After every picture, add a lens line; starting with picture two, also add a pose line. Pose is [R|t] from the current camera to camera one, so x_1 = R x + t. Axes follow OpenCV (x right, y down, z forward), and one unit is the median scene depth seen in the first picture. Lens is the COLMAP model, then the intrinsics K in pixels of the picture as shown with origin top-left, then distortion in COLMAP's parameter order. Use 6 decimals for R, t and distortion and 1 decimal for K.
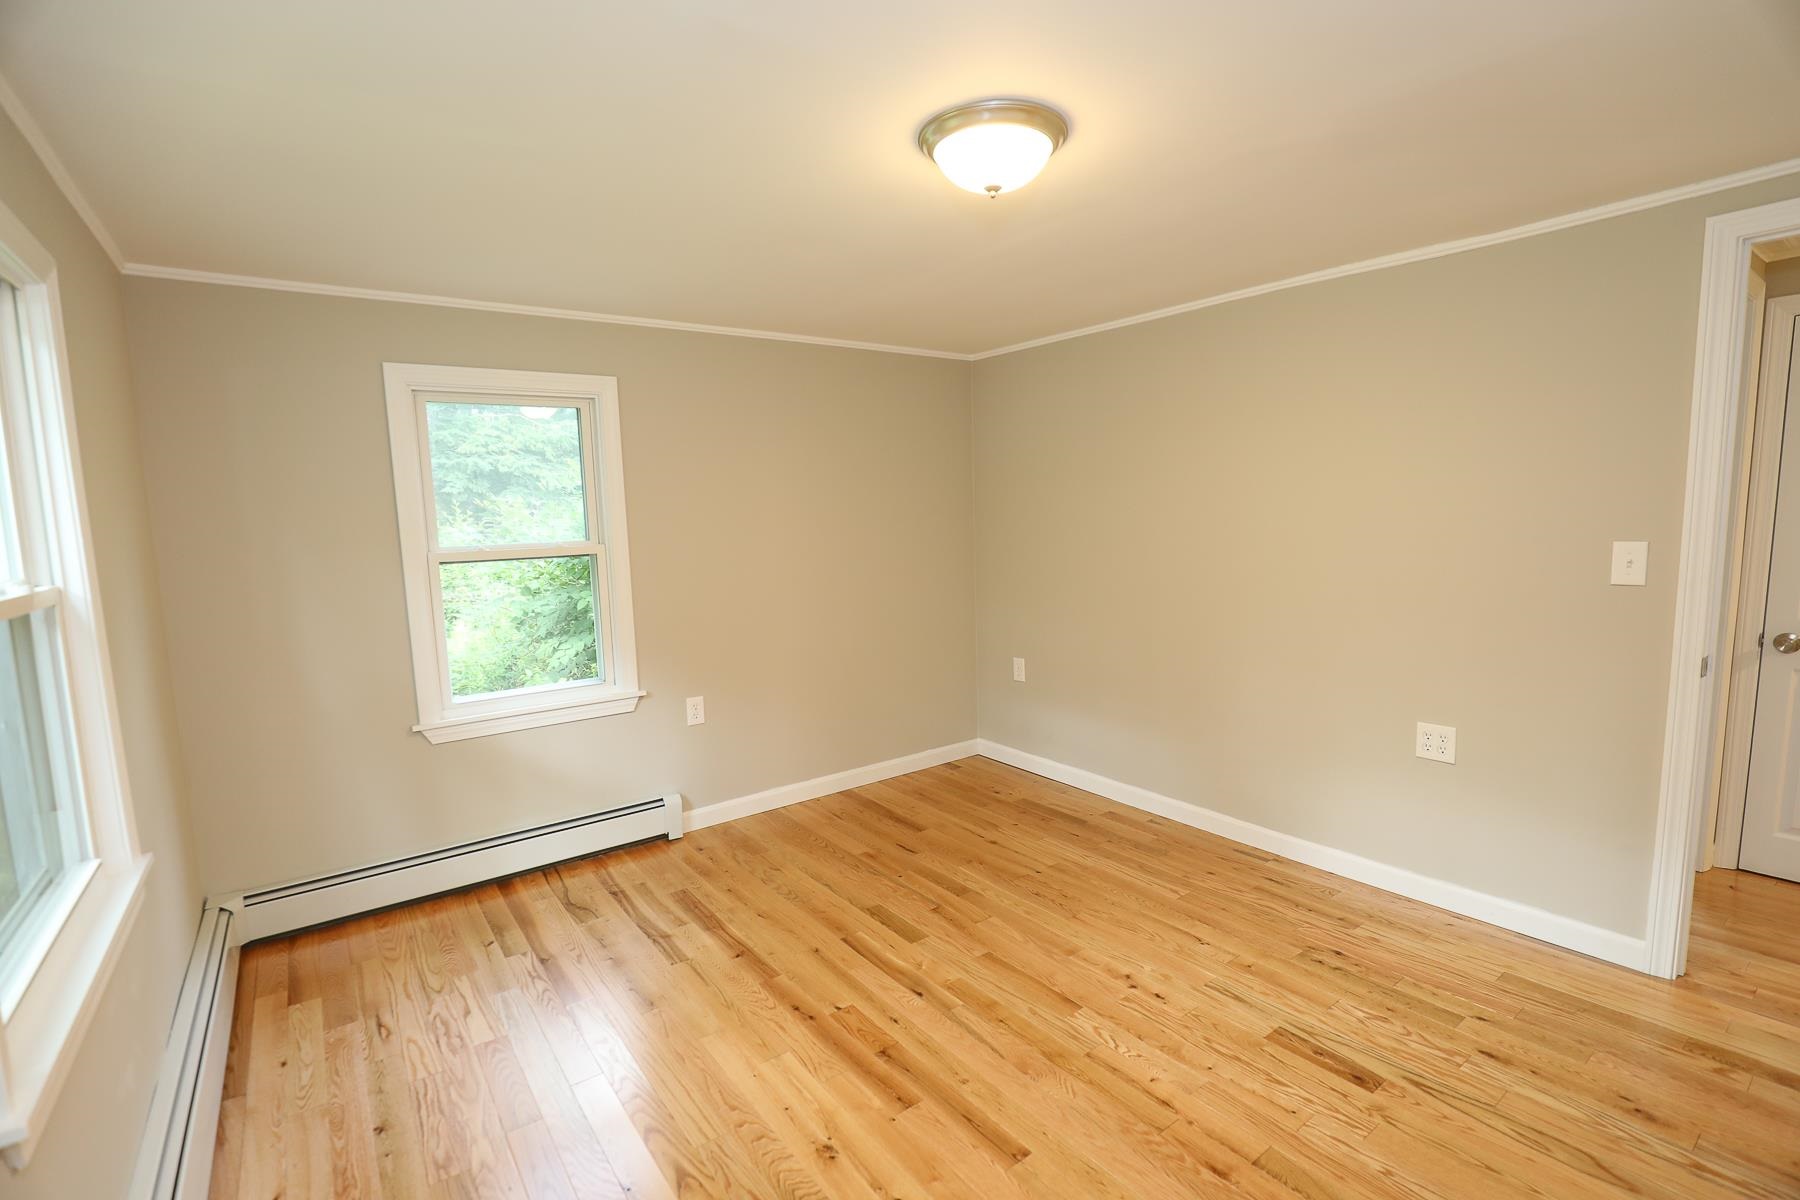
lens RADIAL K [[823.4, 0, 907.3], [0, 823.4, 611.0], [0, 0, 1]] dist [-0.029354, 0.004782]
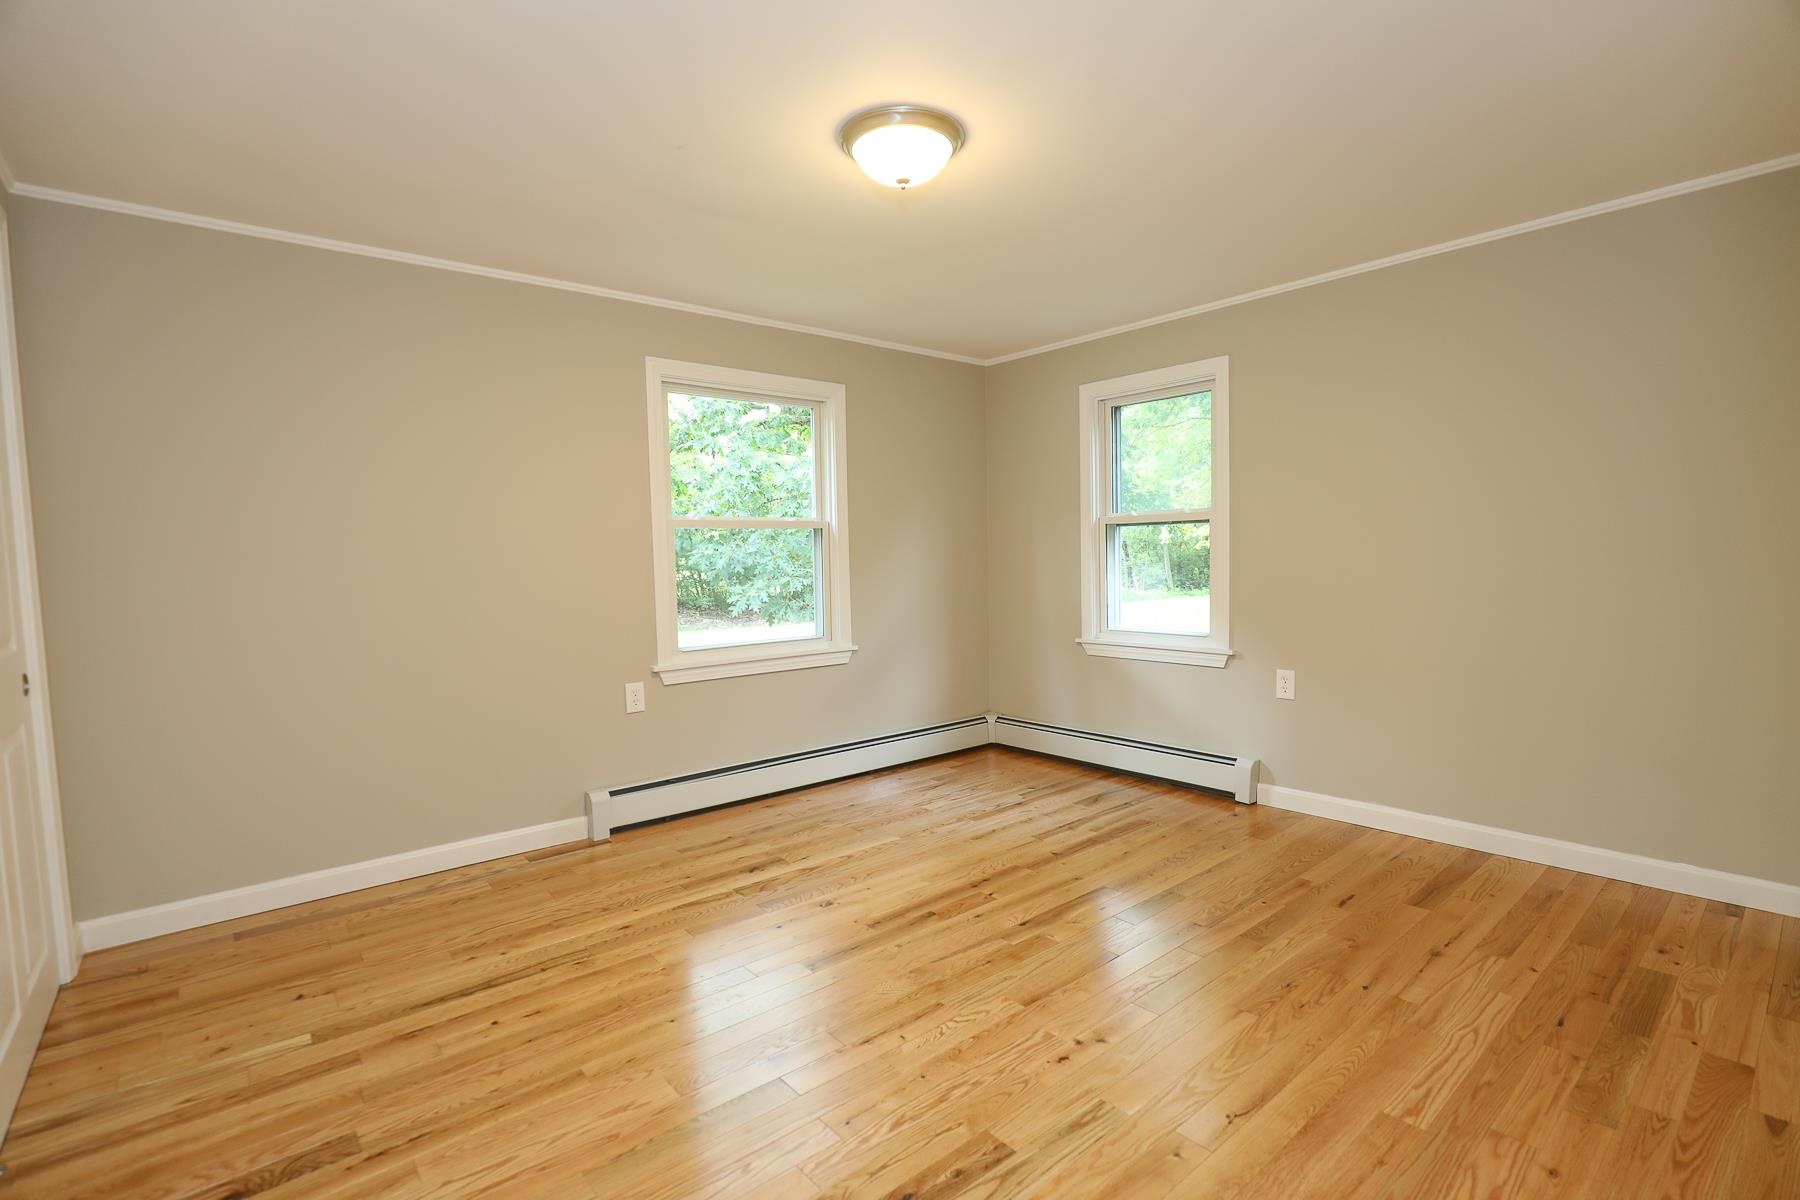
lens RADIAL K [[839.3, 0, 909.4], [0, 839.3, 612.3], [0, 0, 1]] dist [-0.032517, 0.005895]
pose [[0.065983, 0.096914, -0.993103, 0.849890], [-0.101491, 0.990762, 0.089943, -0.005938], [0.992646, 0.094857, 0.075209, 0.611831]]
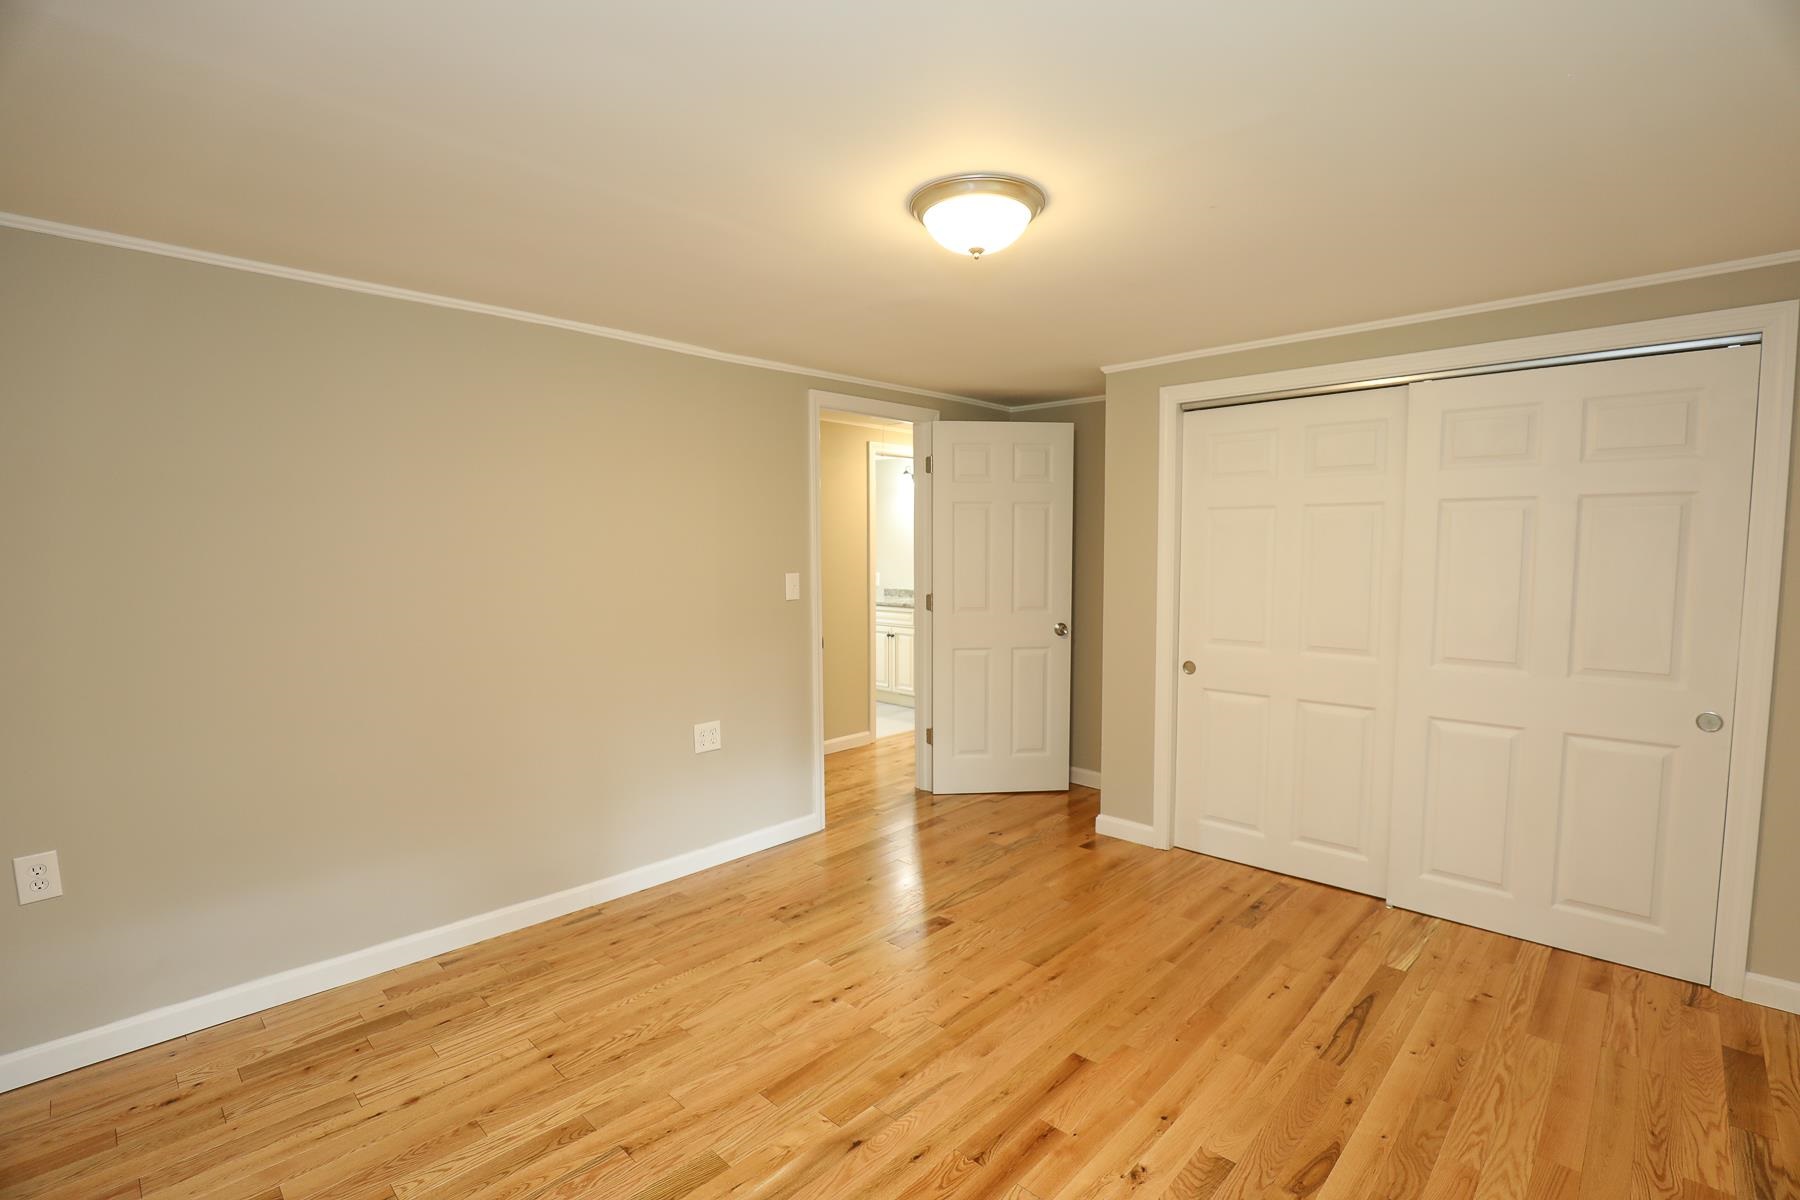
lens RADIAL K [[823.4, 0, 907.3], [0, 823.4, 611.0], [0, 0, 1]] dist [-0.029354, 0.004782]
pose [[-0.165558, -0.049295, 0.984967, -0.619851], [0.127181, 0.989343, 0.070891, -0.079116], [-0.977965, 0.137005, -0.157524, 0.833560]]
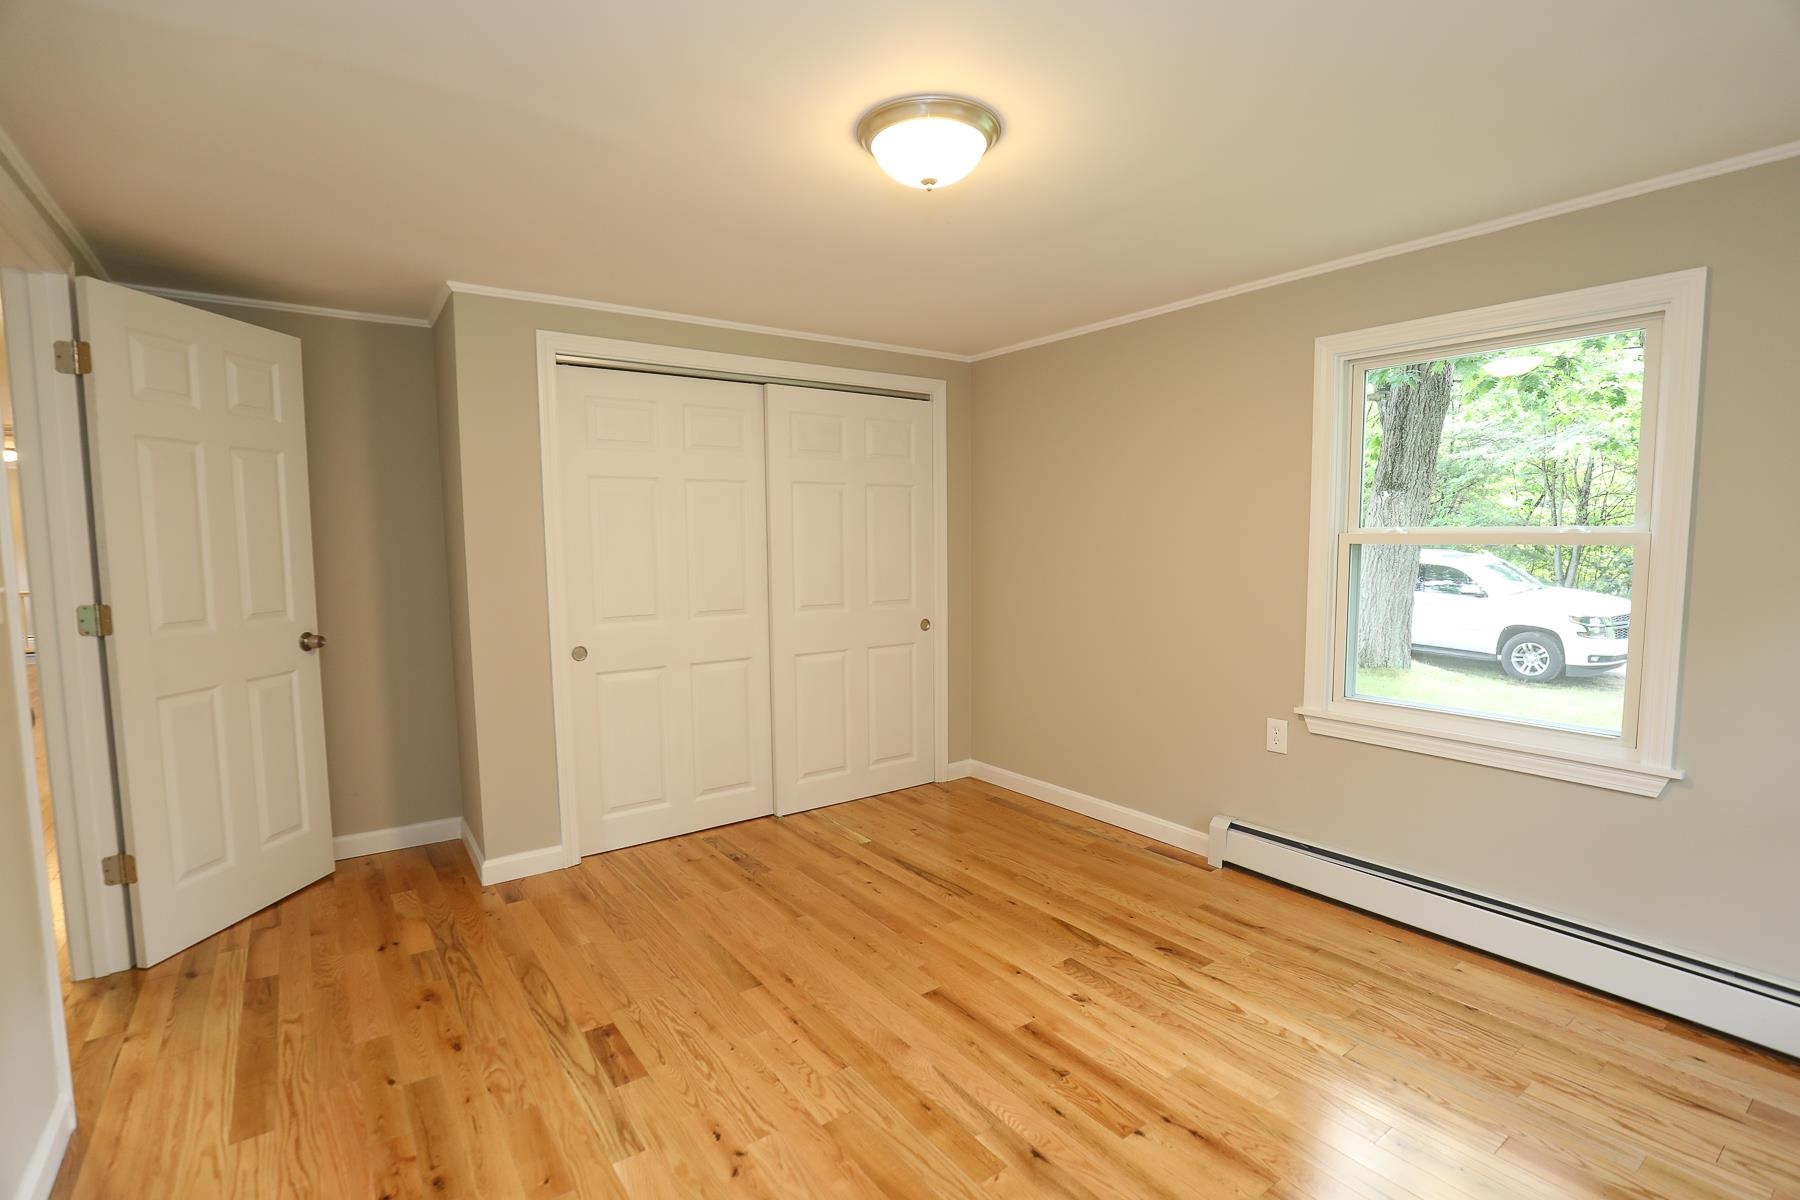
lens RADIAL K [[839.3, 0, 909.4], [0, 839.3, 612.3], [0, 0, 1]] dist [-0.032517, 0.005895]
pose [[-0.999378, 0.032535, 0.013605, 0.082682], [0.034654, 0.977552, 0.207826, -0.127986], [-0.006538, 0.208168, -0.978071, 1.337579]]
